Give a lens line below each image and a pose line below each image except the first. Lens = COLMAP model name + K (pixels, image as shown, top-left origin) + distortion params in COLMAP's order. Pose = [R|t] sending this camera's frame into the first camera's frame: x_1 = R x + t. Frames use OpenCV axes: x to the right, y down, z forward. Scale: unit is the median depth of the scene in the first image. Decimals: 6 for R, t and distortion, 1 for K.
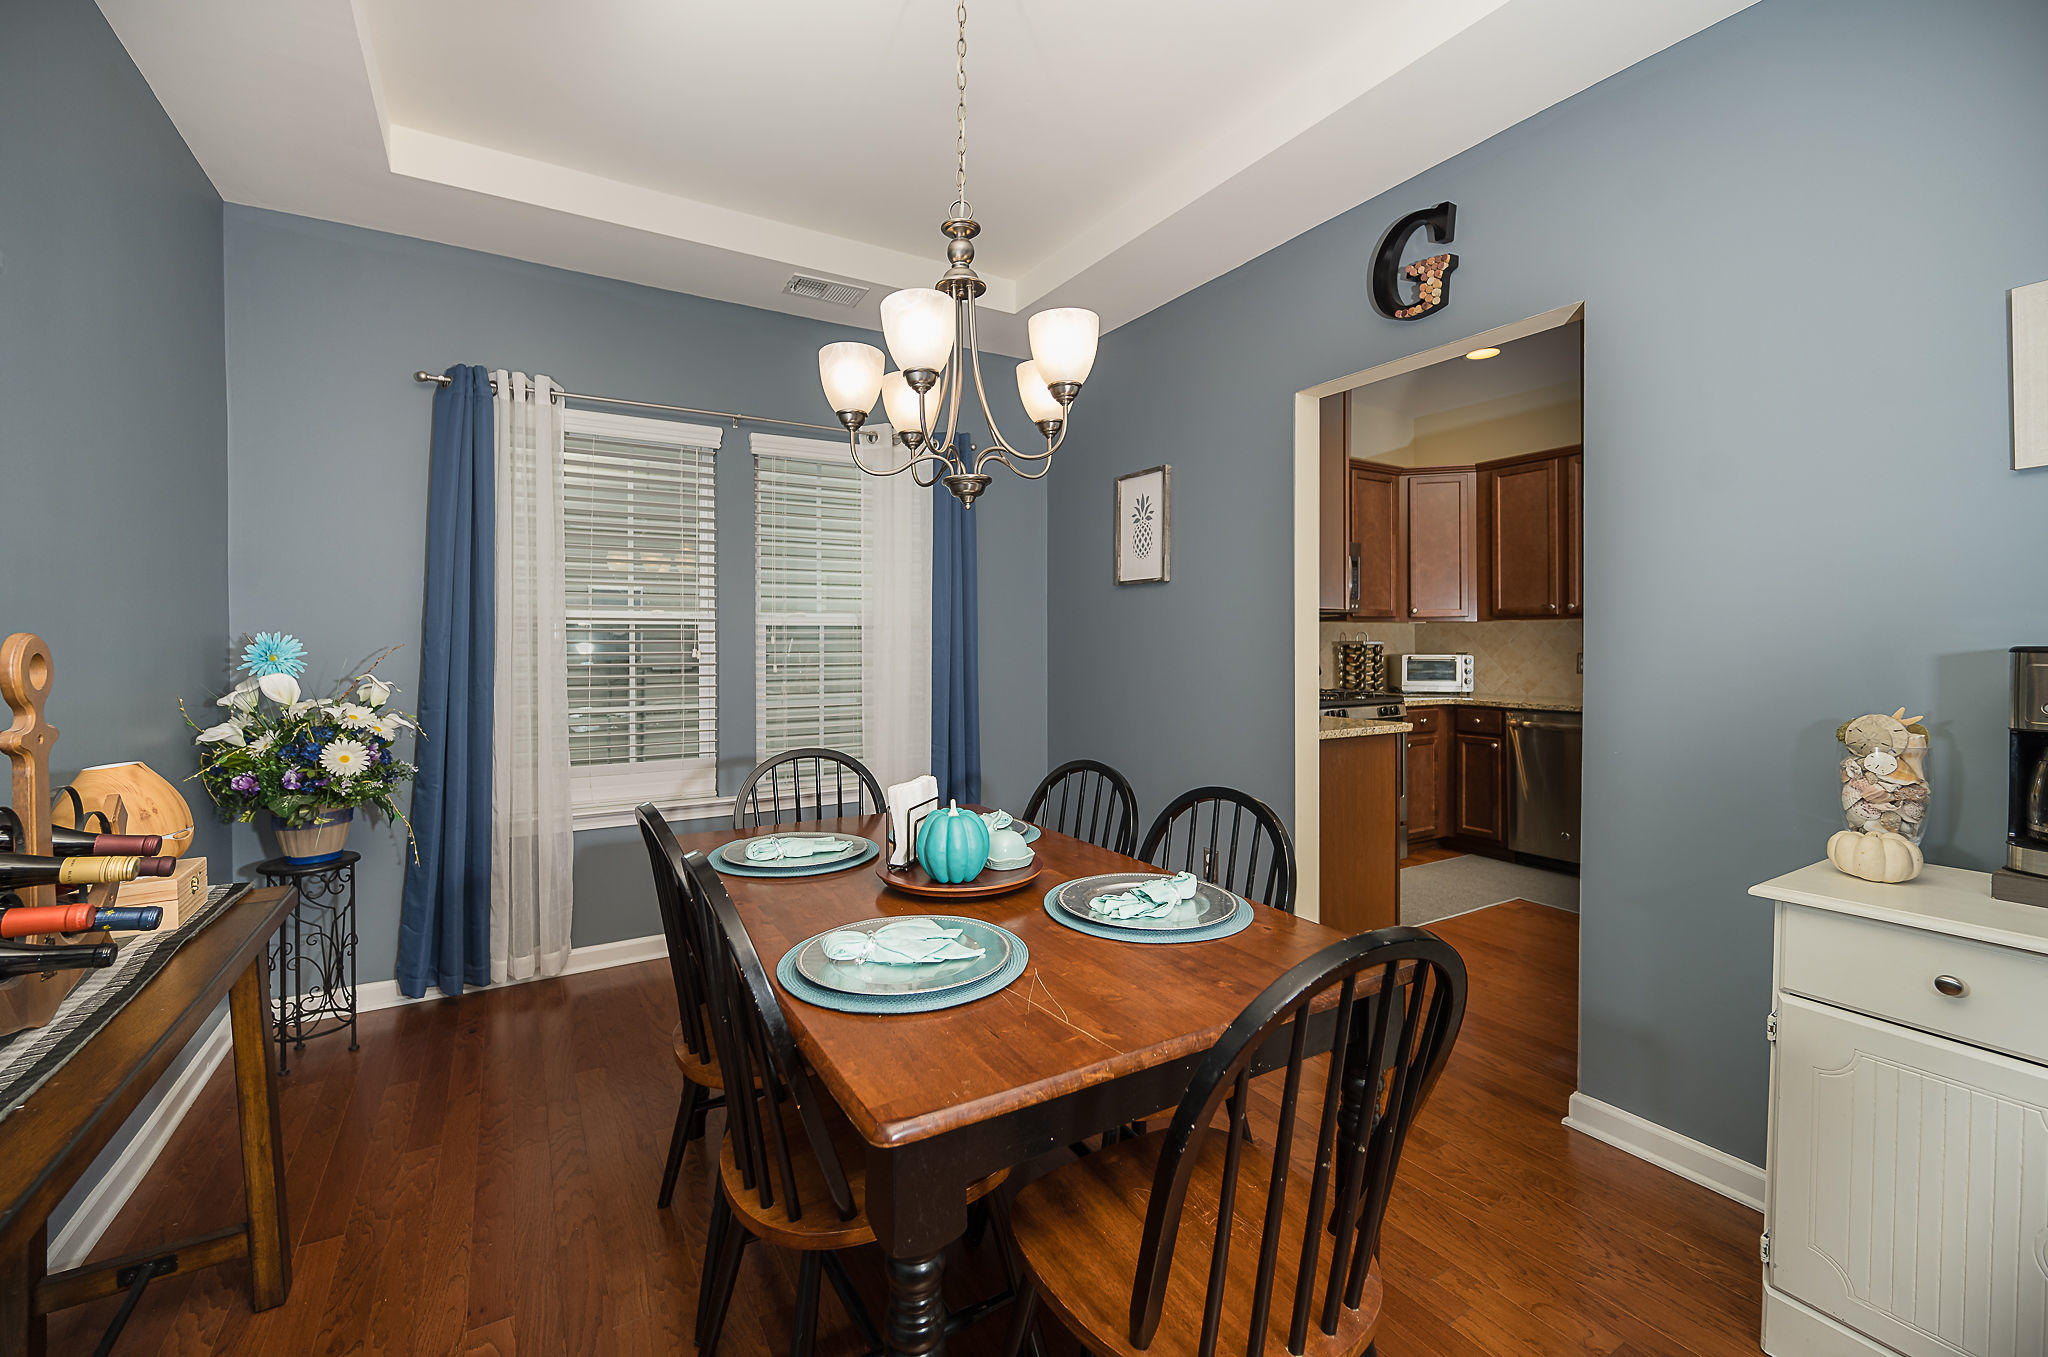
lens RADIAL K [[837.1, 0, 991.4], [0, 837.1, 649.1], [0, 0, 1]] dist [-0.004495, 0.000150]
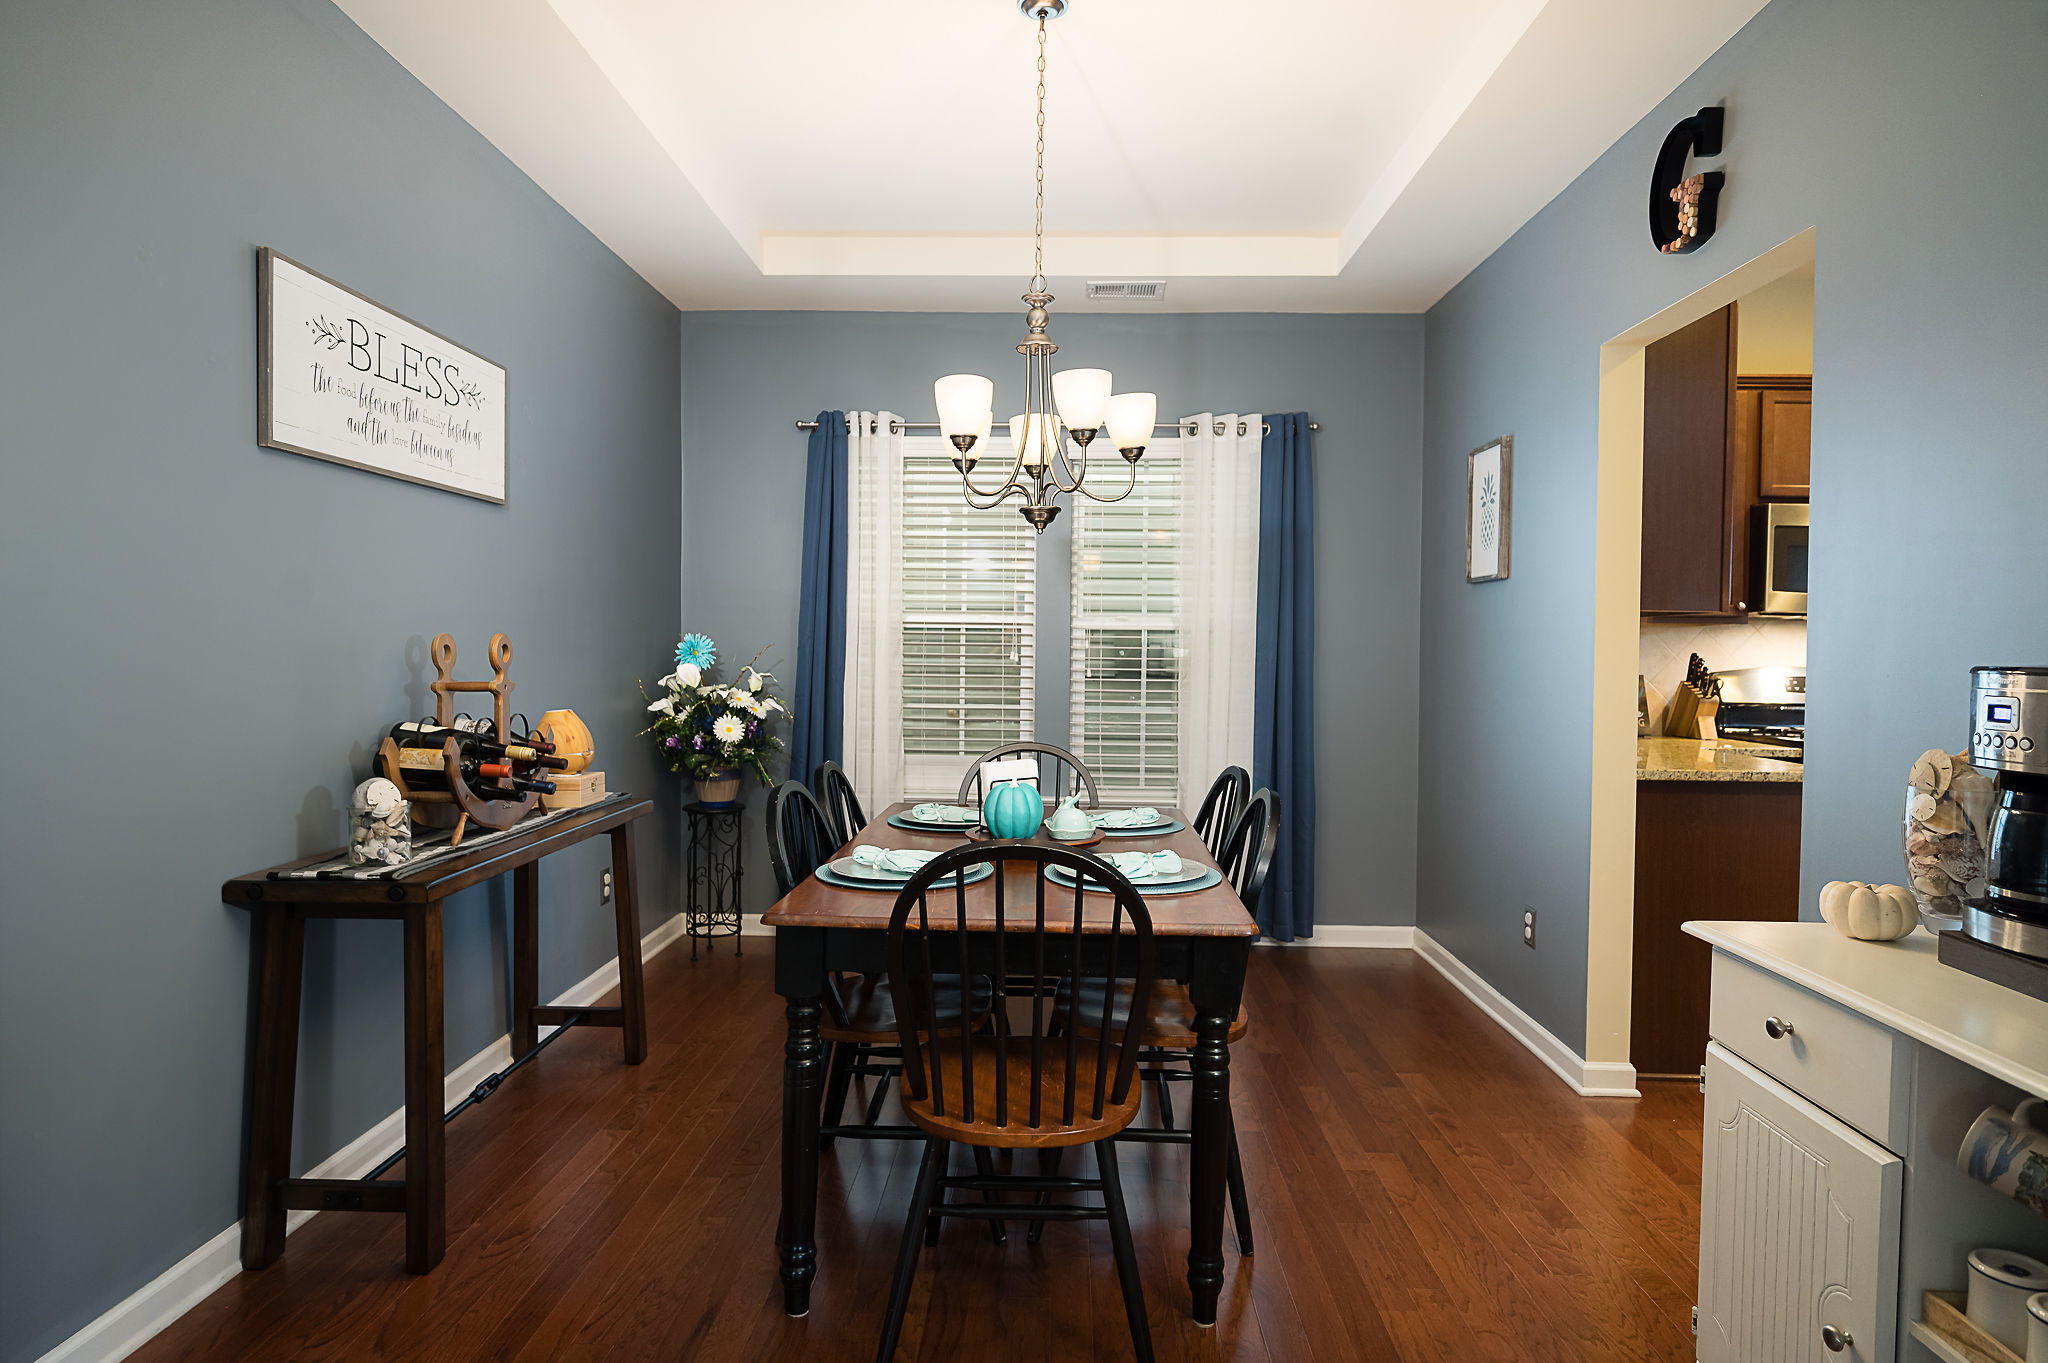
lens RADIAL K [[1134.1, 0, 1021.9], [0, 1134.1, 672.7], [0, 0, 1]] dist [0.000178, -0.000631]
pose [[0.843925, 0.025668, -0.535847, 0.551946], [-0.019176, 0.999660, 0.017684, 0.000948], [0.536119, -0.004649, 0.844130, -0.253750]]
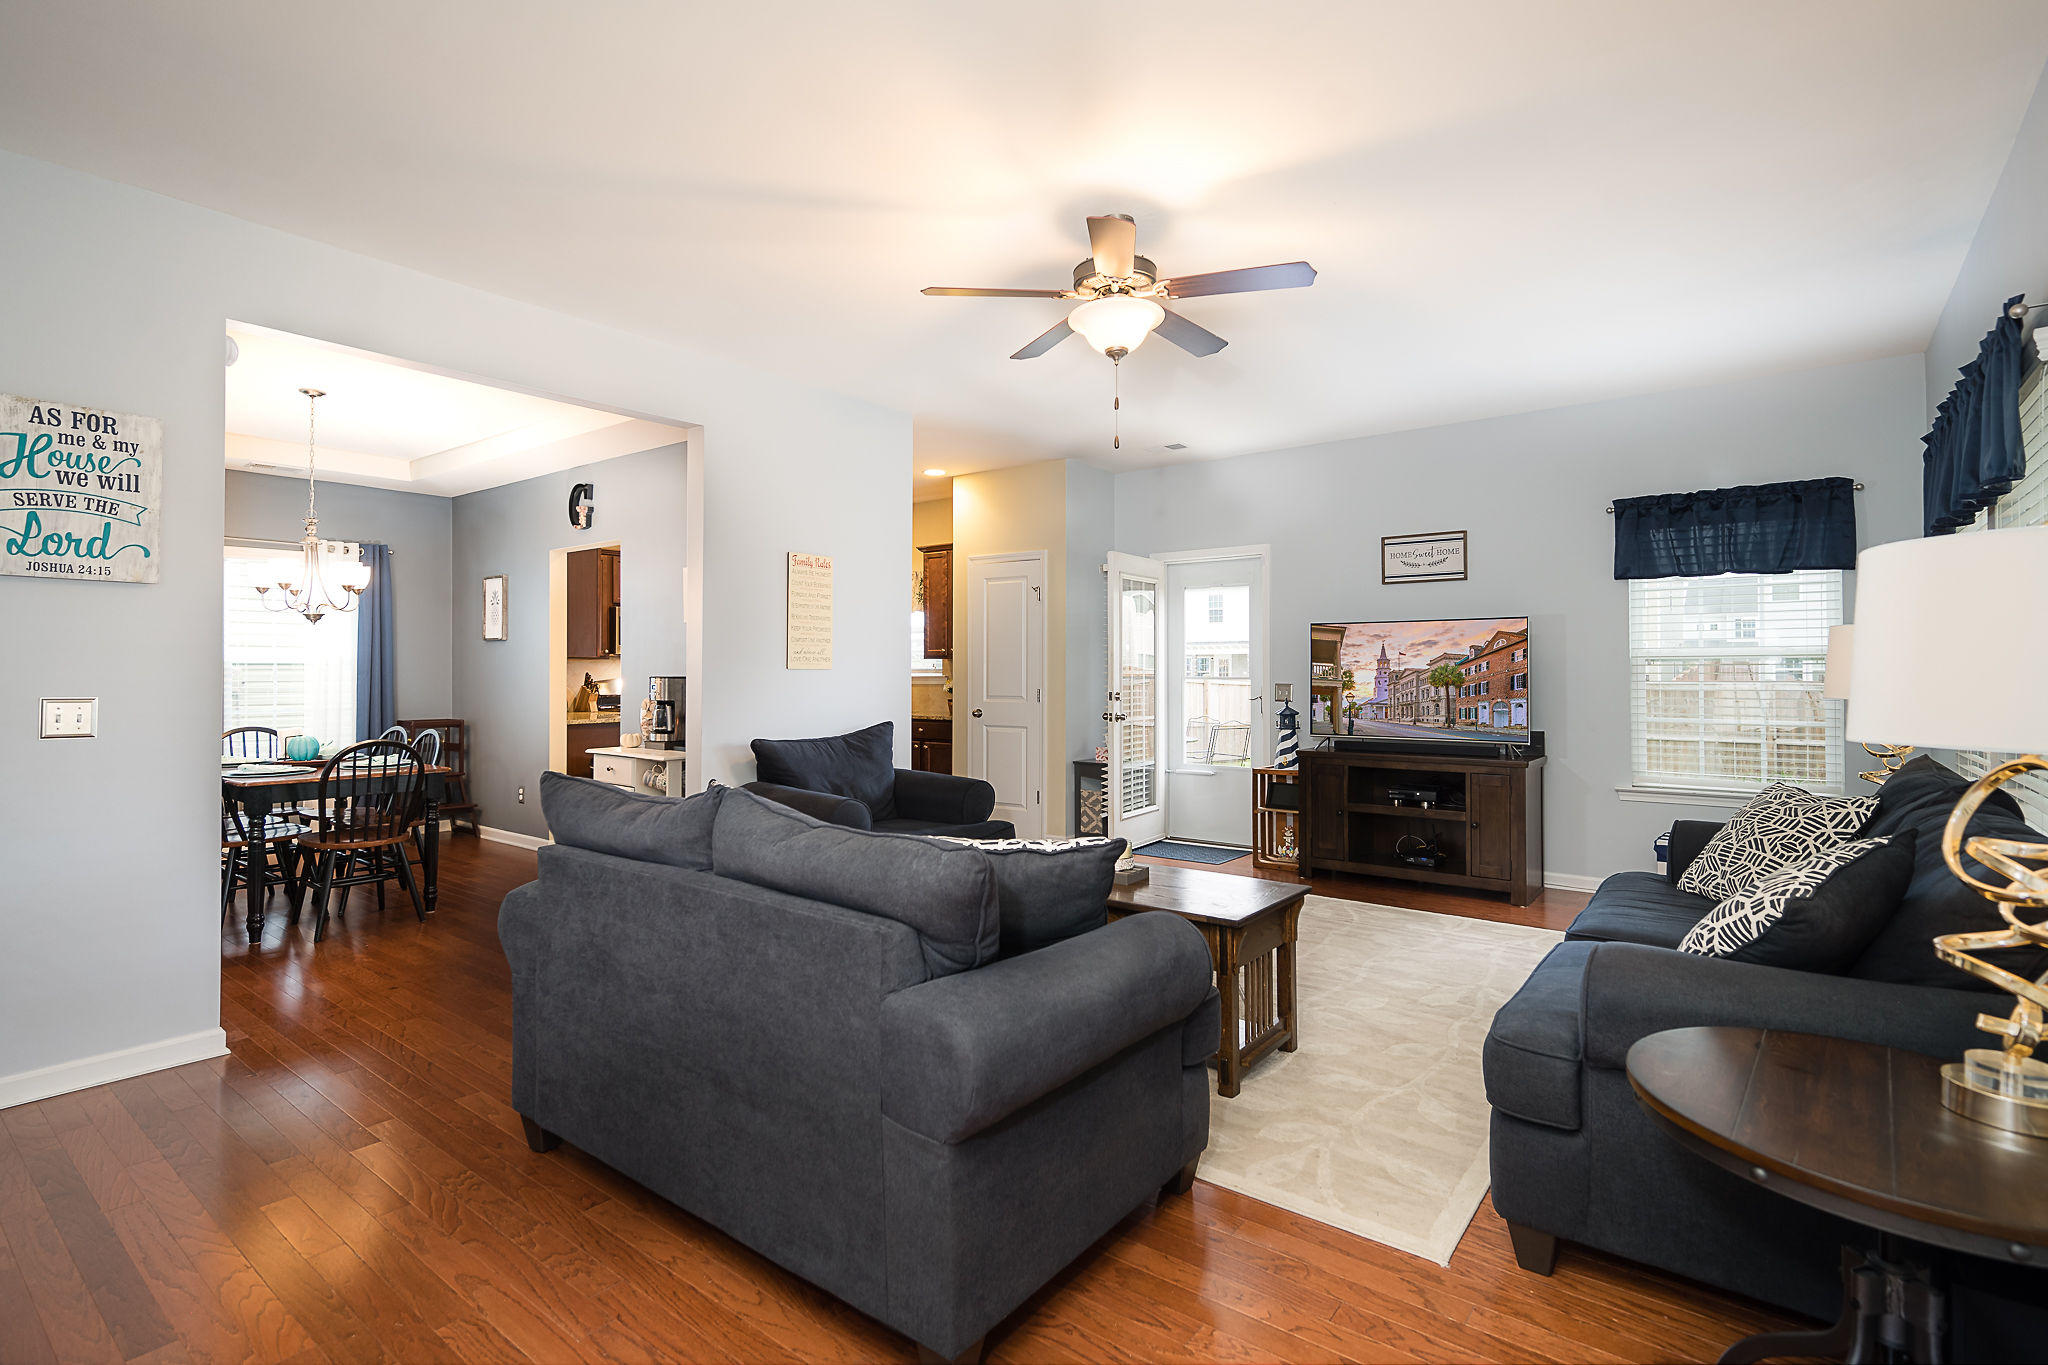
lens RADIAL K [[984.1, 0, 1002.5], [0, 984.1, 642.2], [0, 0, 1]] dist [-0.010913, -0.000220]
pose [[0.932286, 0.004789, 0.361691, 0.596616], [0.008019, 0.999393, -0.033902, 0.003669], [-0.361634, 0.034507, 0.931681, -1.810578]]
